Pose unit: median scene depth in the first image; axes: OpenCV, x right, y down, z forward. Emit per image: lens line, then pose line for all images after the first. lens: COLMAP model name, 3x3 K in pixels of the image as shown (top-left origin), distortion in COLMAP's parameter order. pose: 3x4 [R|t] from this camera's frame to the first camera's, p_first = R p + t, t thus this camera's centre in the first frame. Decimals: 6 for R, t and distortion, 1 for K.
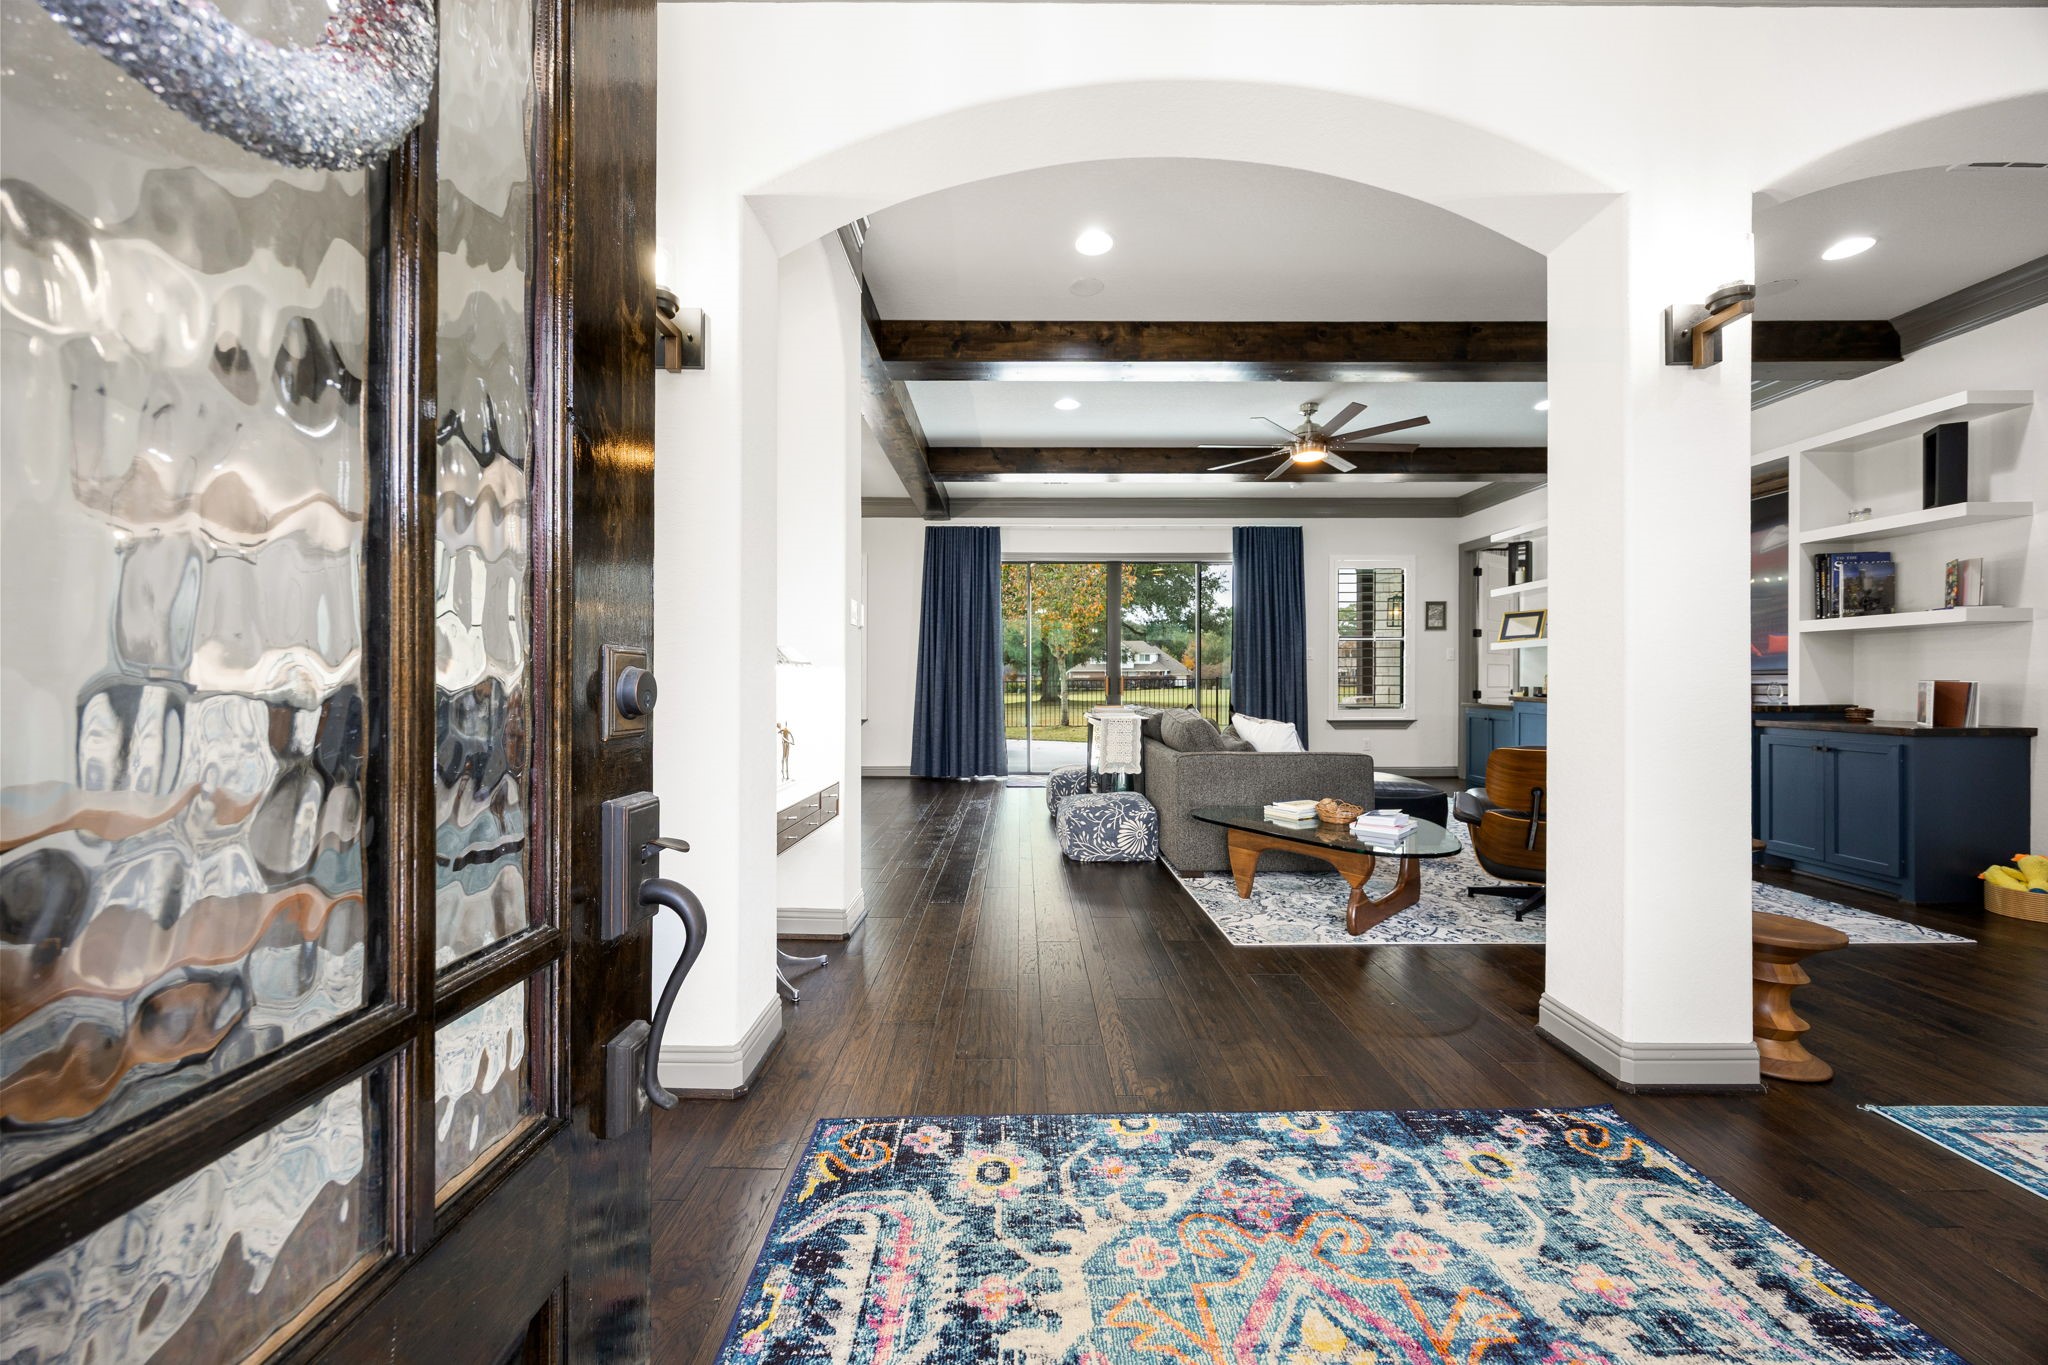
lens RADIAL K [[779.9, 0, 1020.5], [0, 779.9, 682.3], [0, 0, 1]] dist [-0.002596, 0.000181]
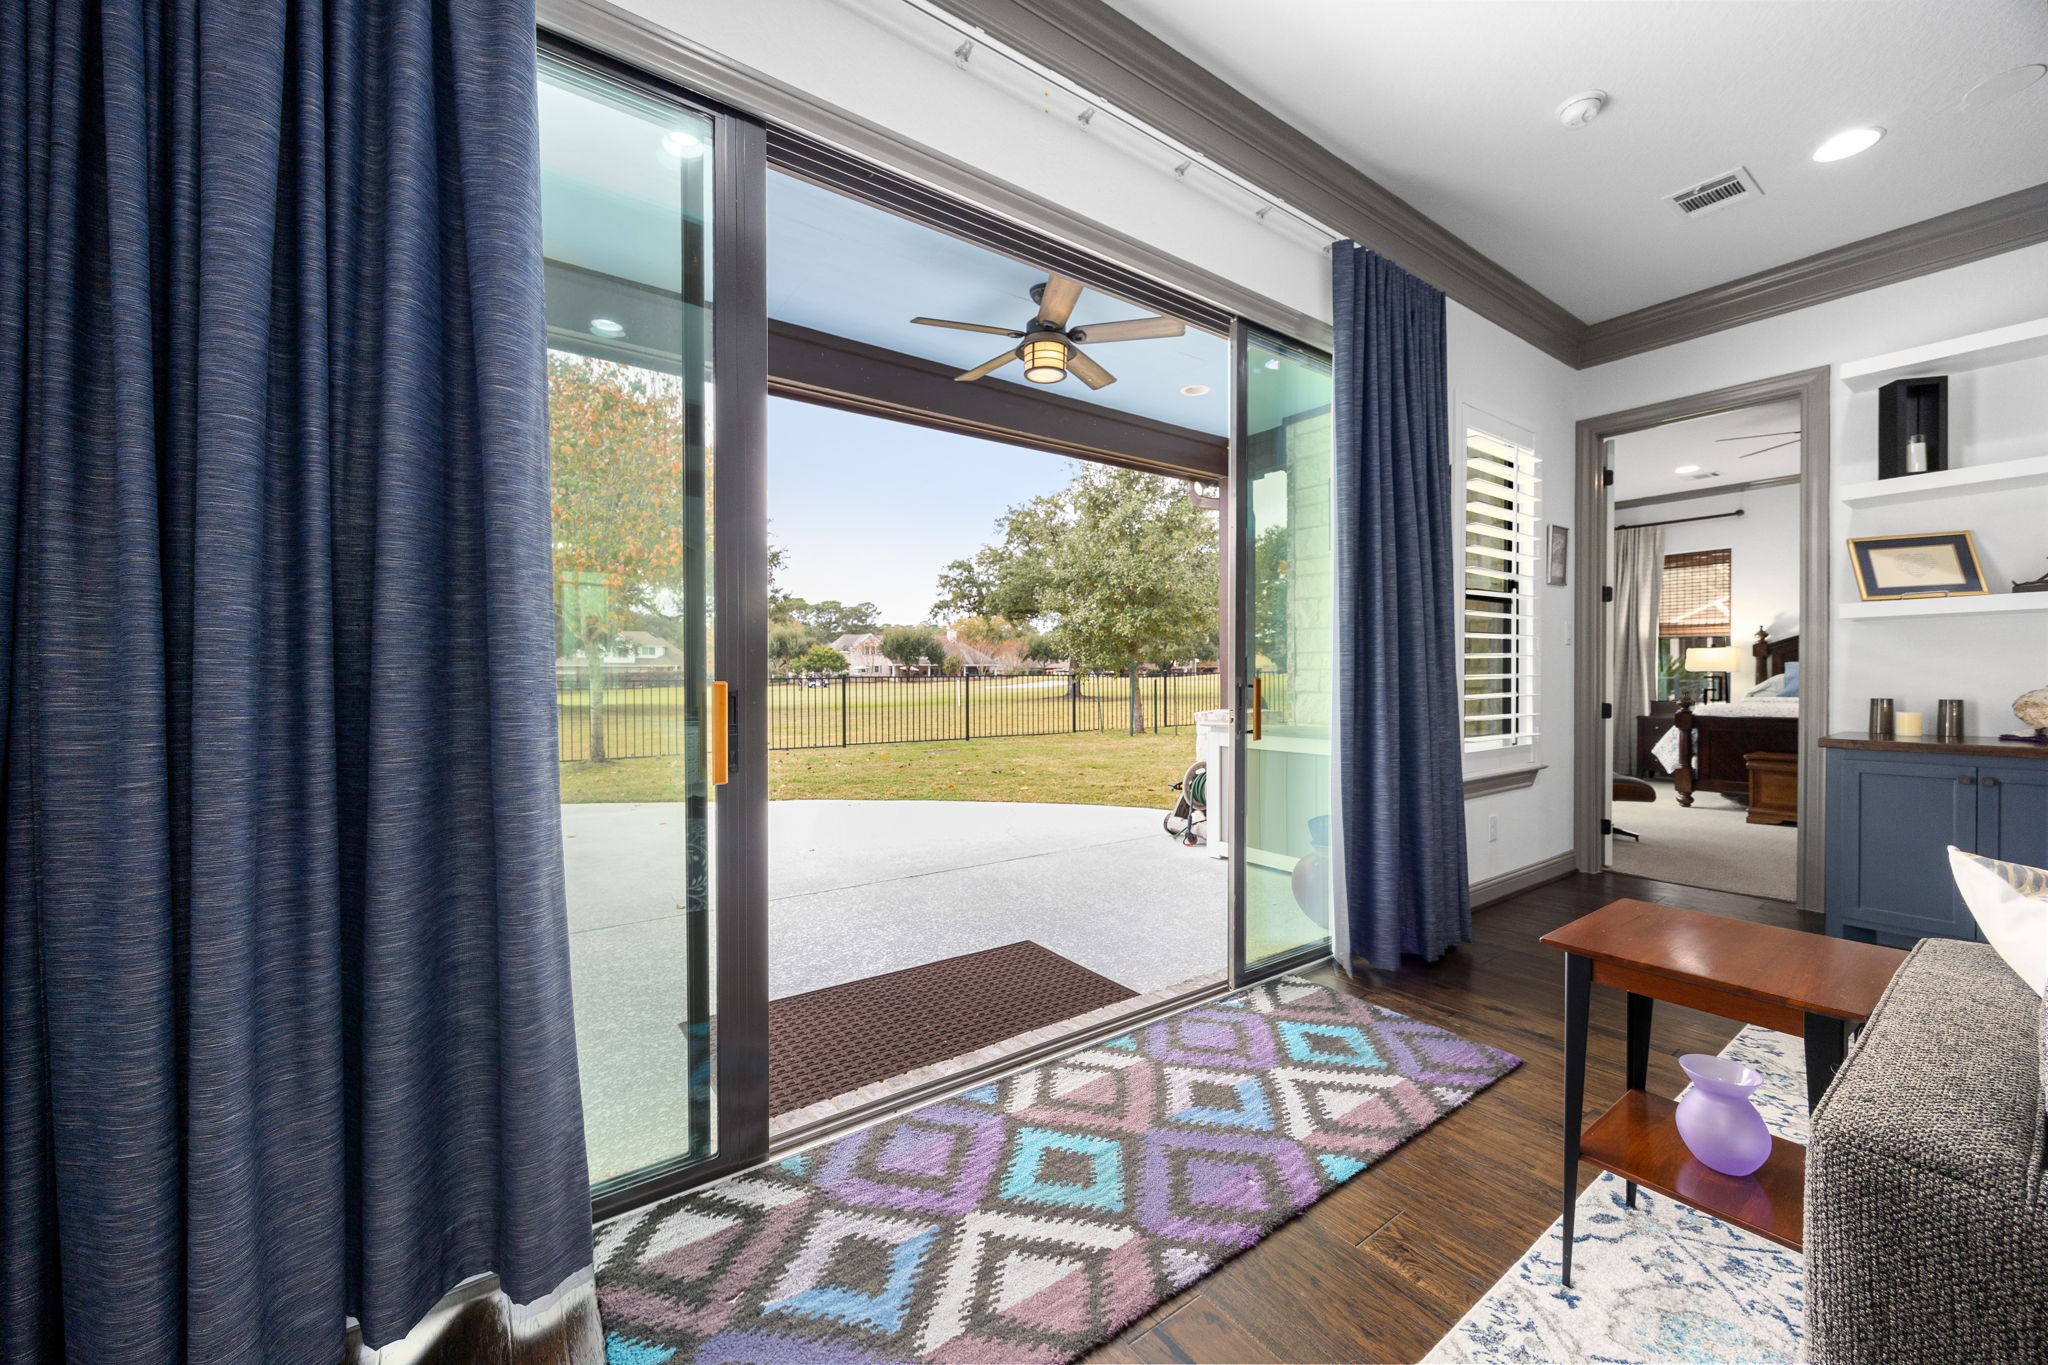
lens RADIAL K [[779.9, 0, 1041.8], [0, 779.9, 686.6], [0, 0, 1]] dist [-0.002596, 0.000181]
pose [[0.796649, -0.002670, 0.604436, -0.041609], [-0.001477, 0.999979, 0.006364, -0.002802], [-0.604440, -0.005962, 0.796628, 0.820757]]
